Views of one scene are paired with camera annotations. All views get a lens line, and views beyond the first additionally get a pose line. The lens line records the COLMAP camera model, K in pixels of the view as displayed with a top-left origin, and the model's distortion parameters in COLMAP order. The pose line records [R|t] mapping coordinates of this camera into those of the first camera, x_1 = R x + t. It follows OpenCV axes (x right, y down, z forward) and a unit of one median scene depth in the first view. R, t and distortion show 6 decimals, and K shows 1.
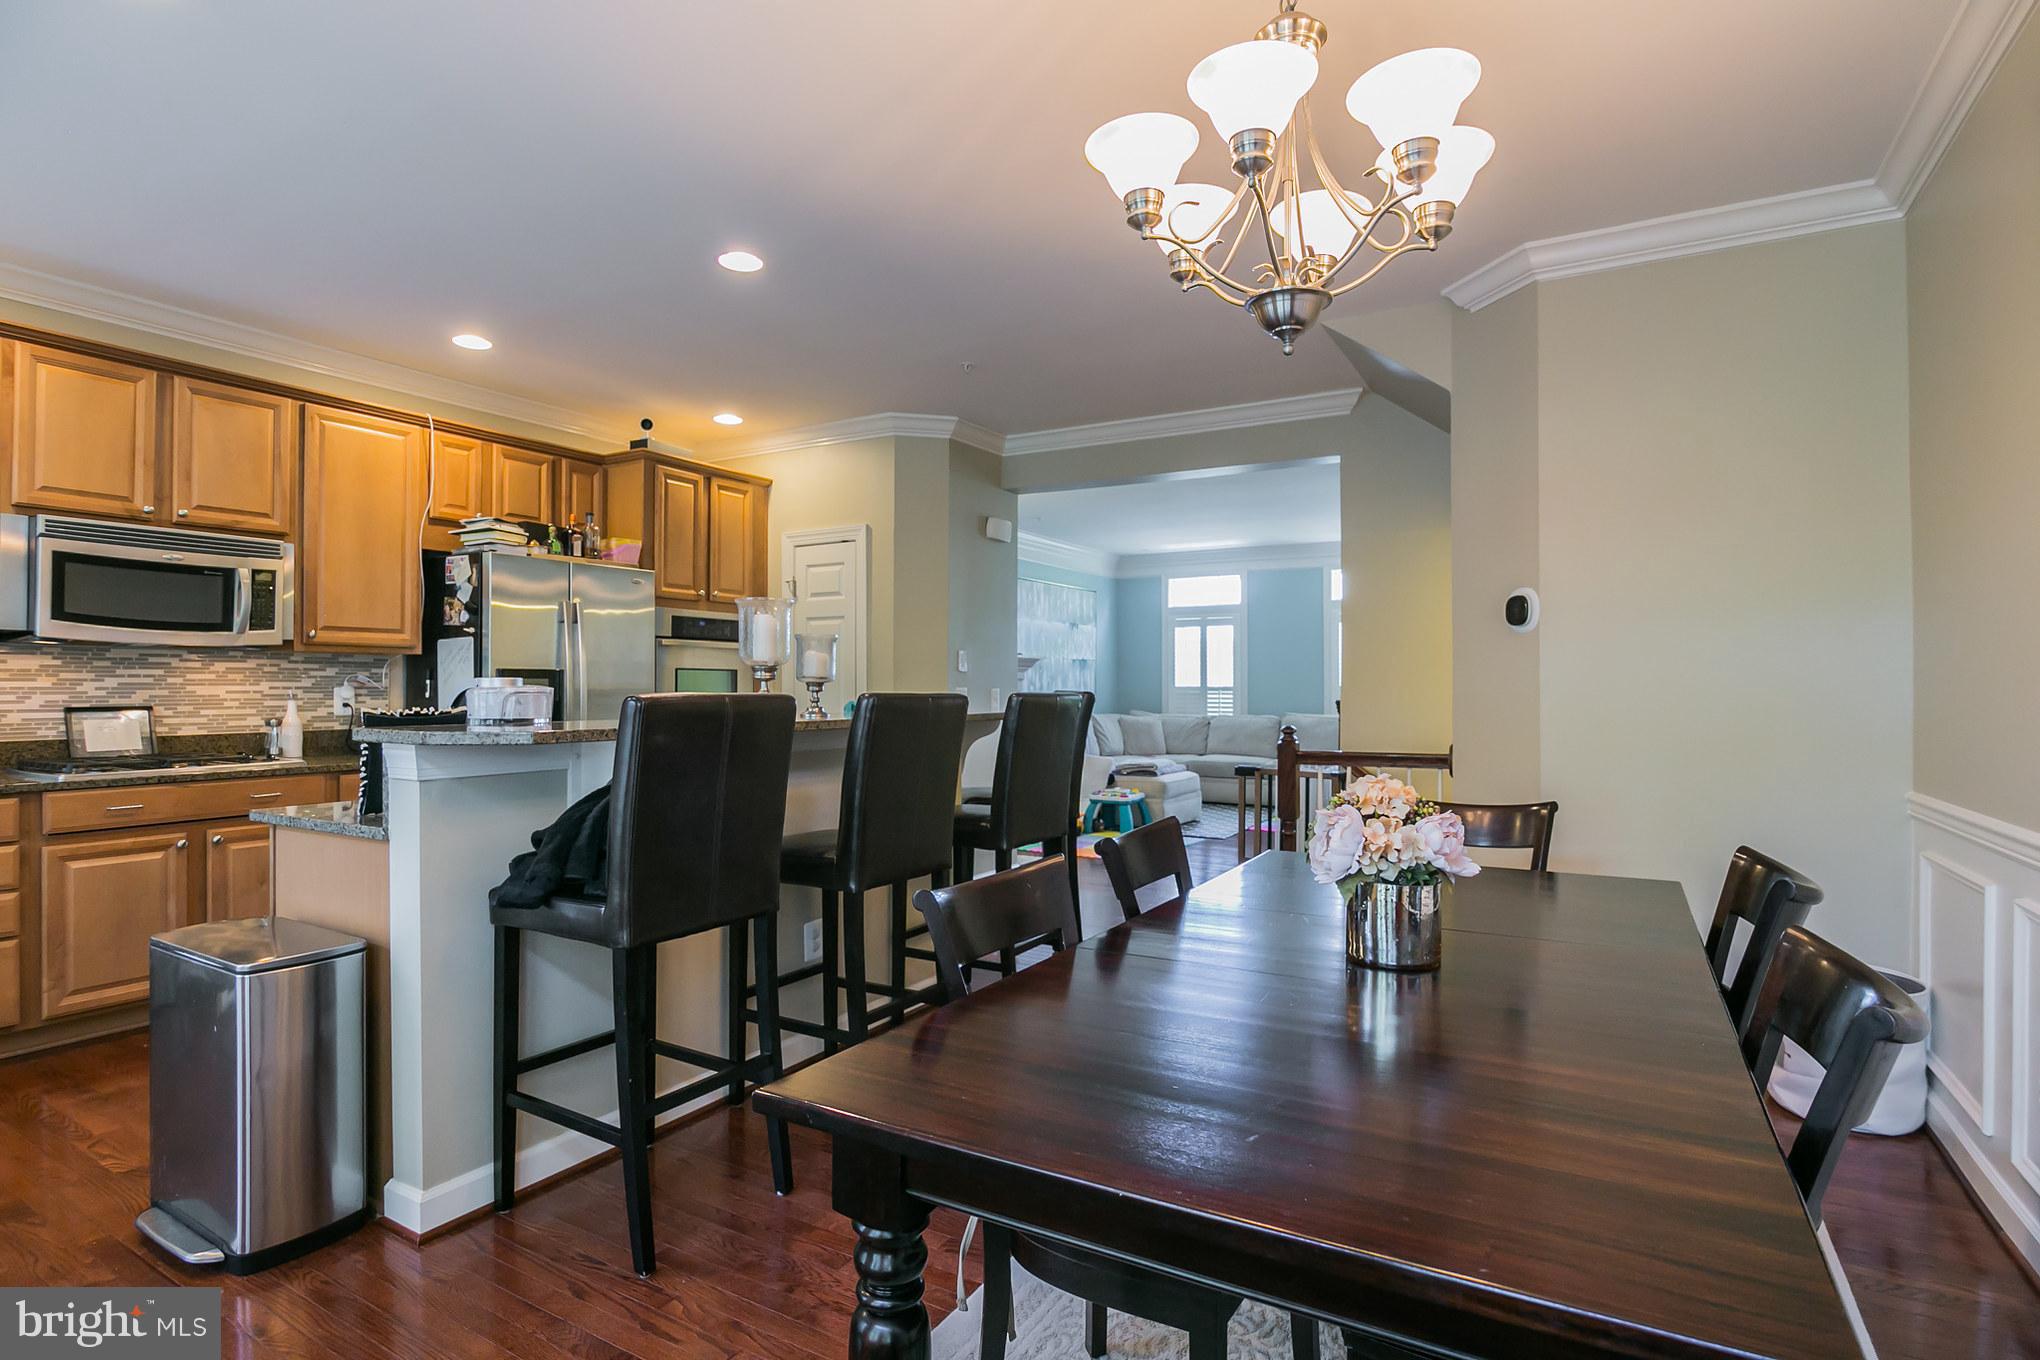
lens RADIAL K [[1011.8, 0, 1044.4], [0, 1011.8, 682.9], [0, 0, 1]] dist [-0.023699, 0.001047]
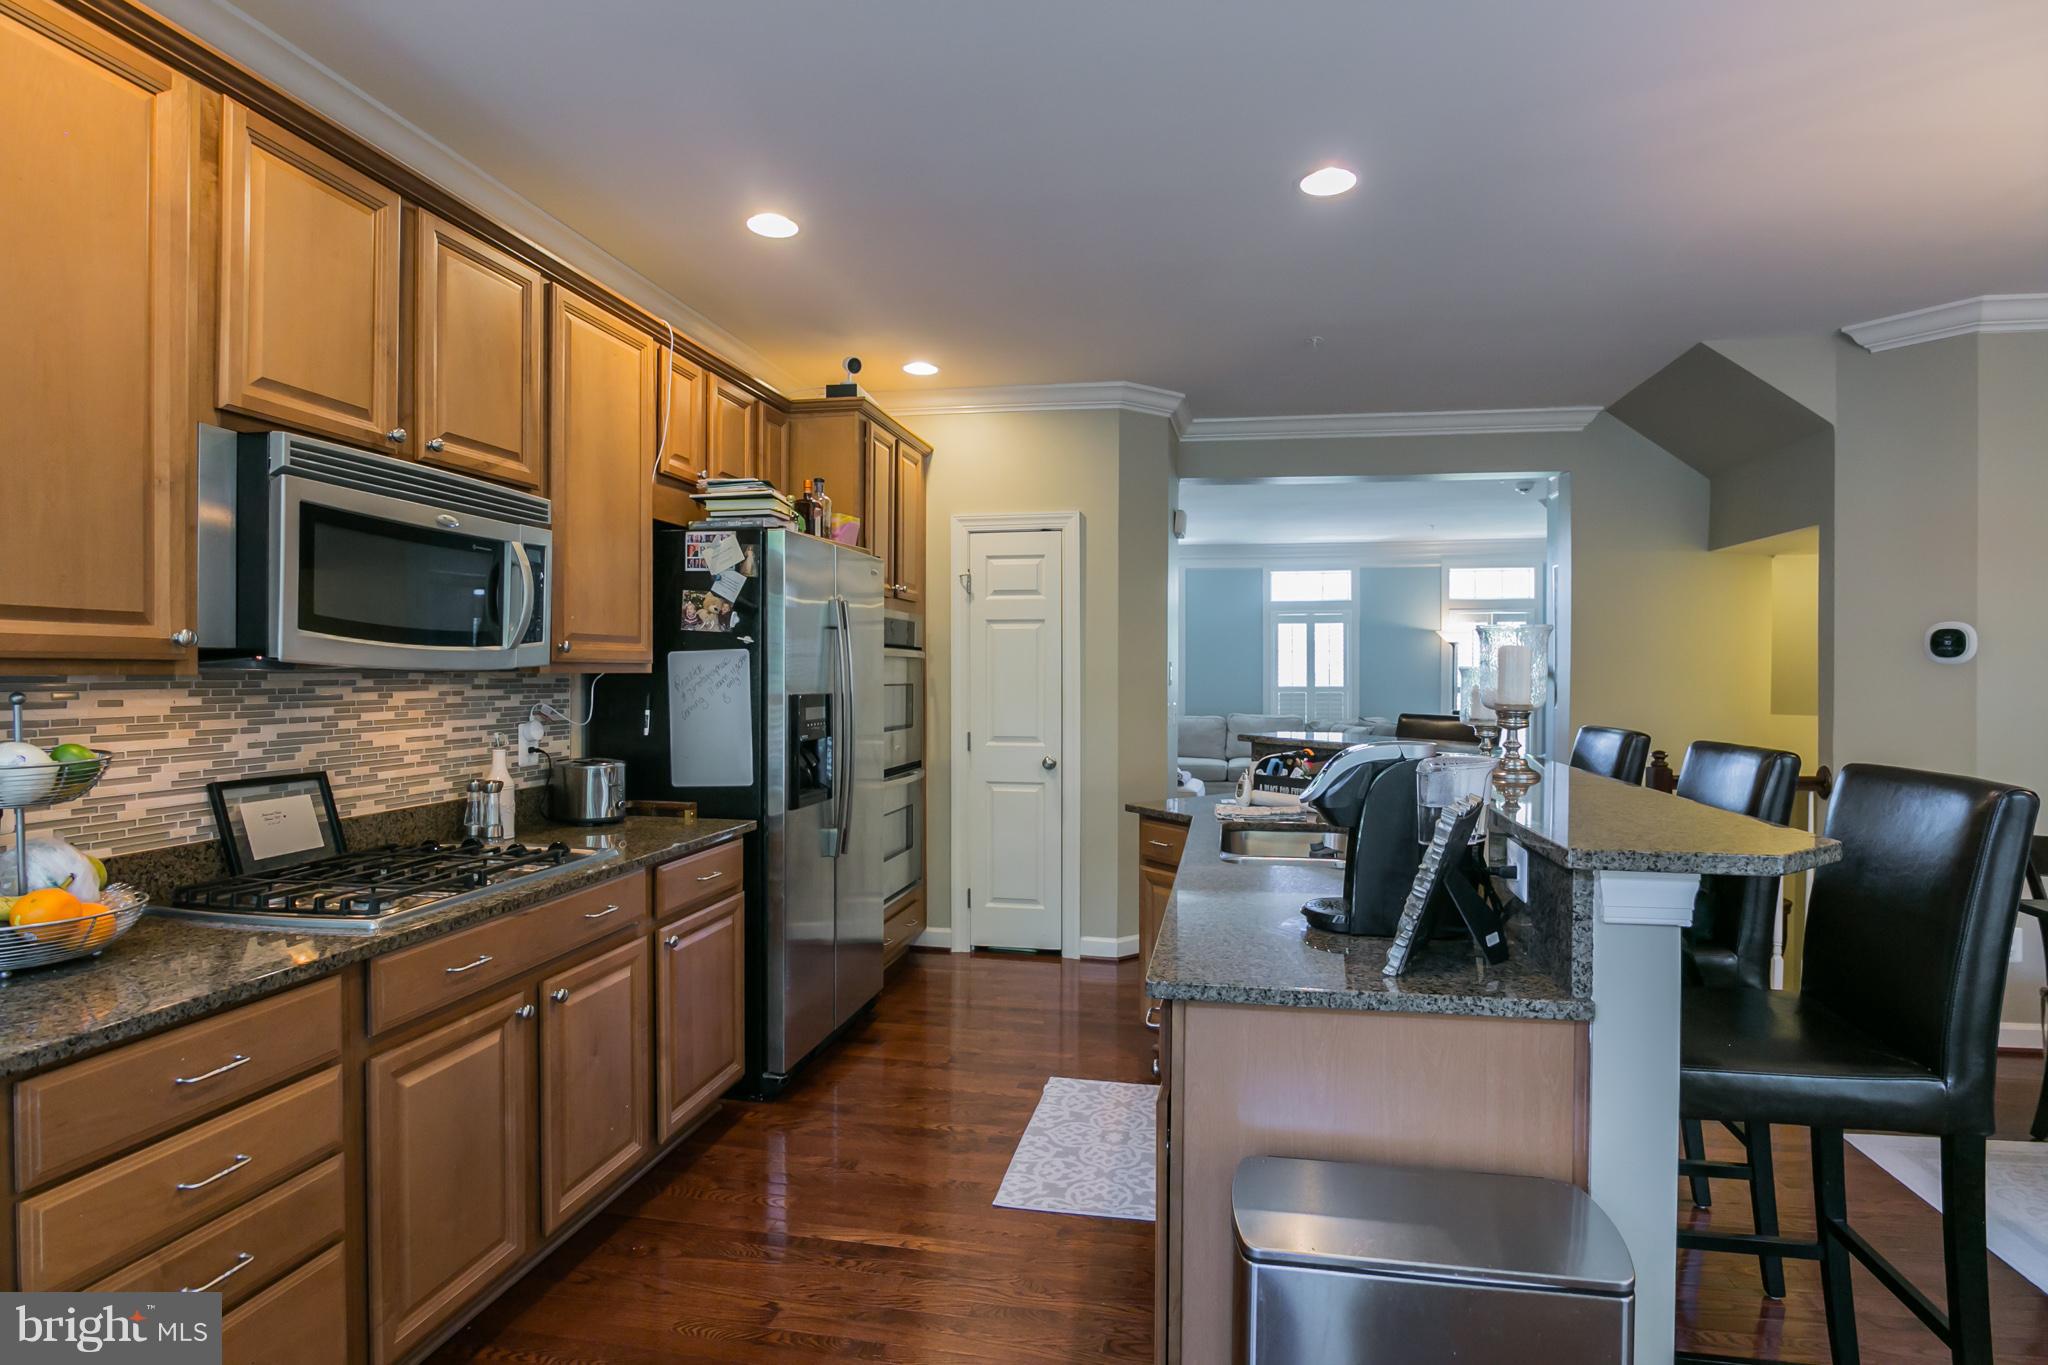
lens RADIAL K [[1015.7, 0, 1058.1], [0, 1015.7, 683.1], [0, 0, 1]] dist [-0.023699, 0.001047]
pose [[0.940791, -0.001674, 0.338982, -0.647760], [-0.003727, 0.999876, 0.015280, -0.036180], [-0.338966, -0.015639, 0.940669, 0.281102]]
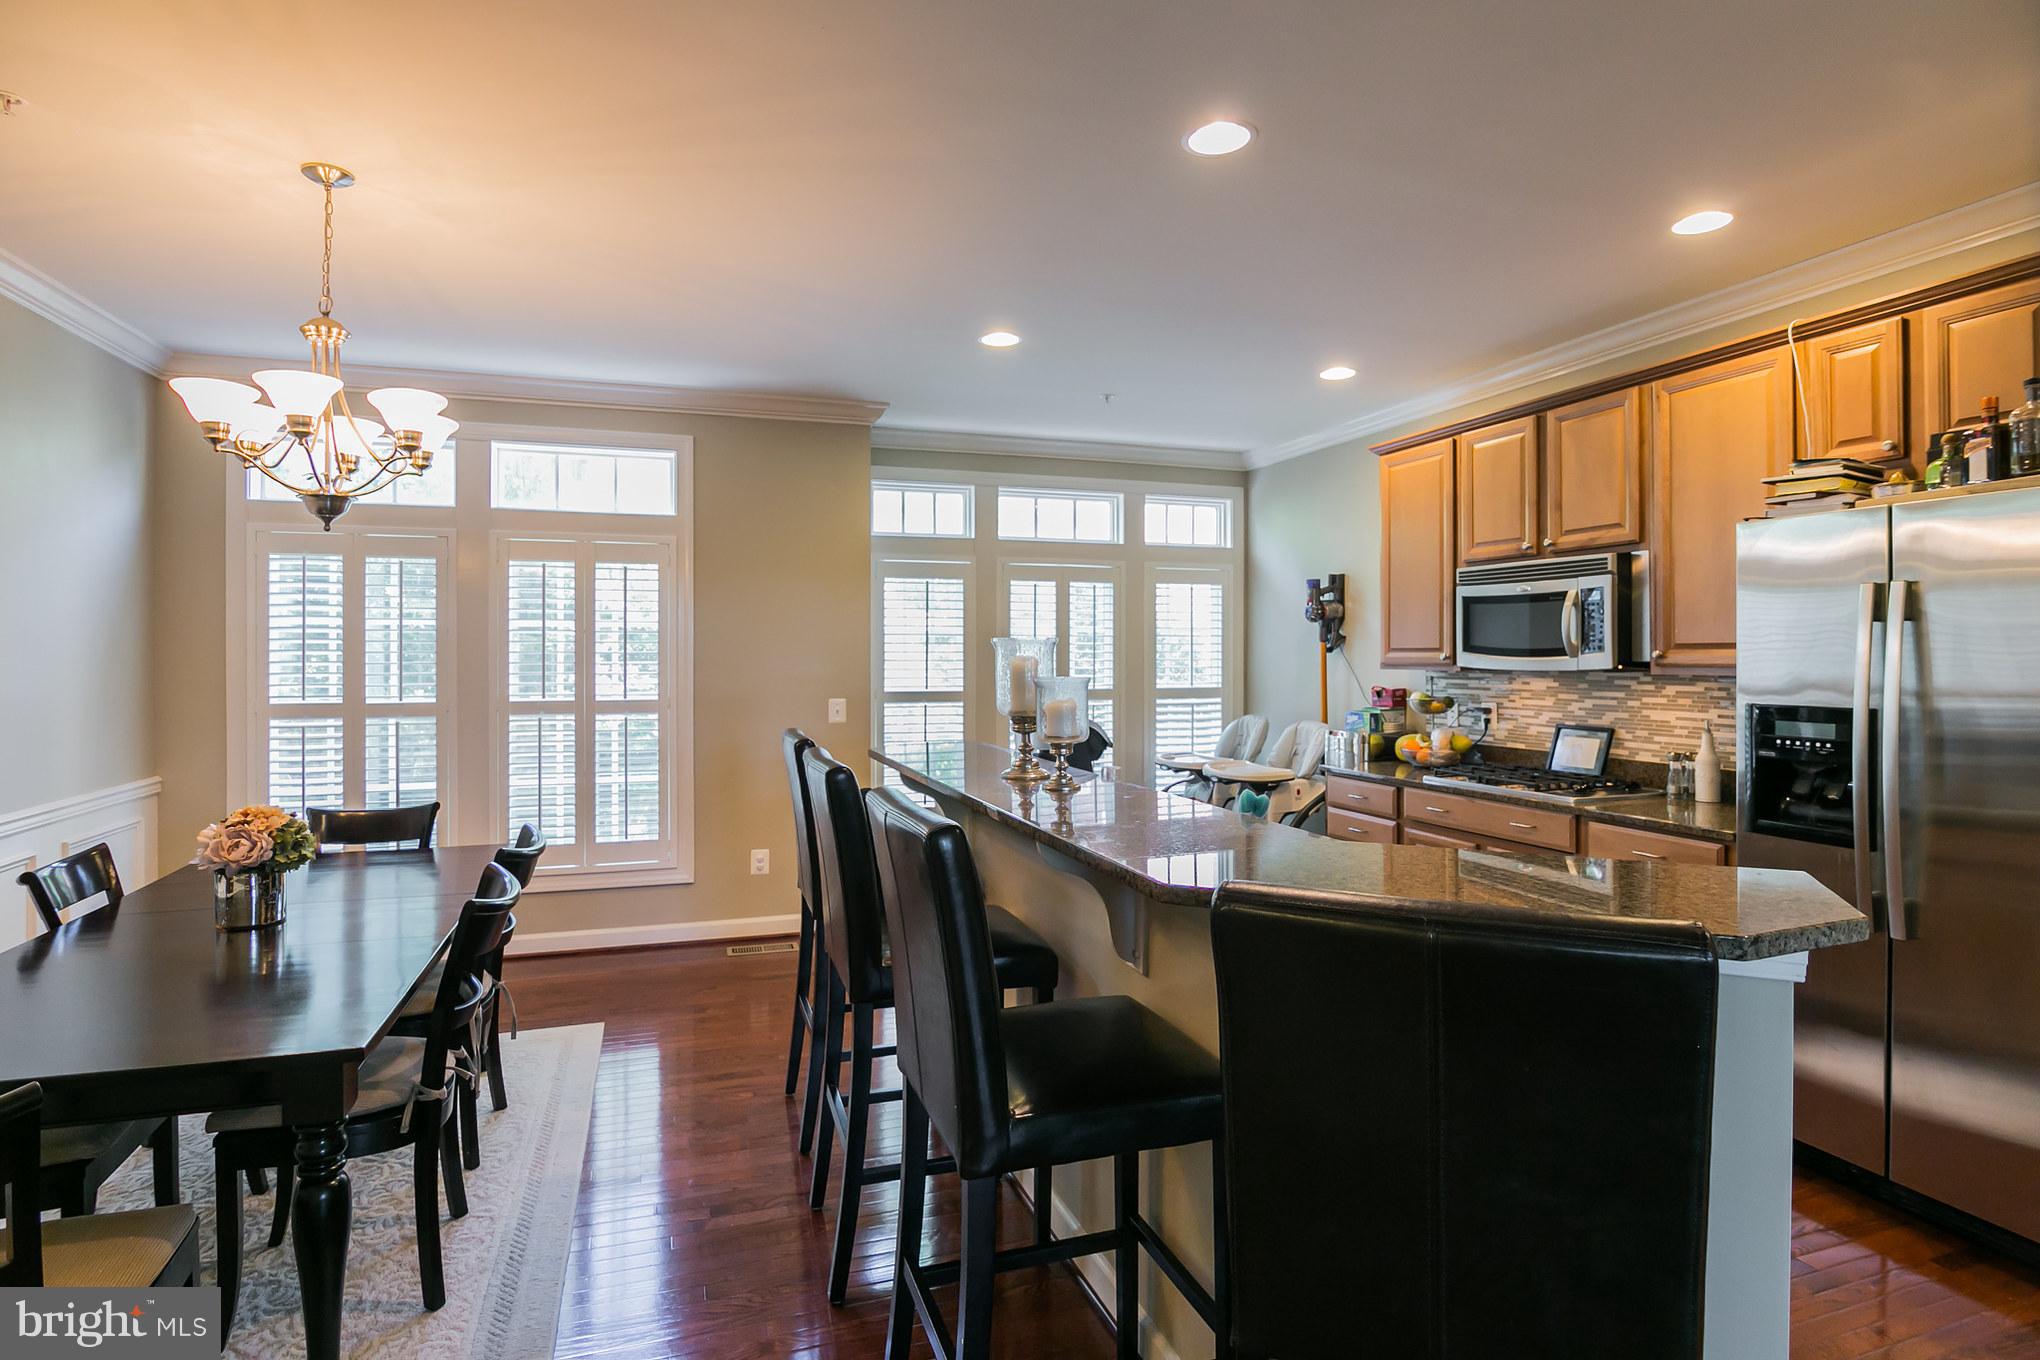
lens RADIAL K [[1011.8, 0, 975.8], [0, 1011.8, 656.9], [0, 0, 1]] dist [-0.023699, 0.001047]
pose [[-0.679057, 0.003919, -0.734075, 0.271740], [0.005602, 0.999984, 0.000156, -0.049680], [0.734065, -0.004006, -0.679068, 1.138354]]
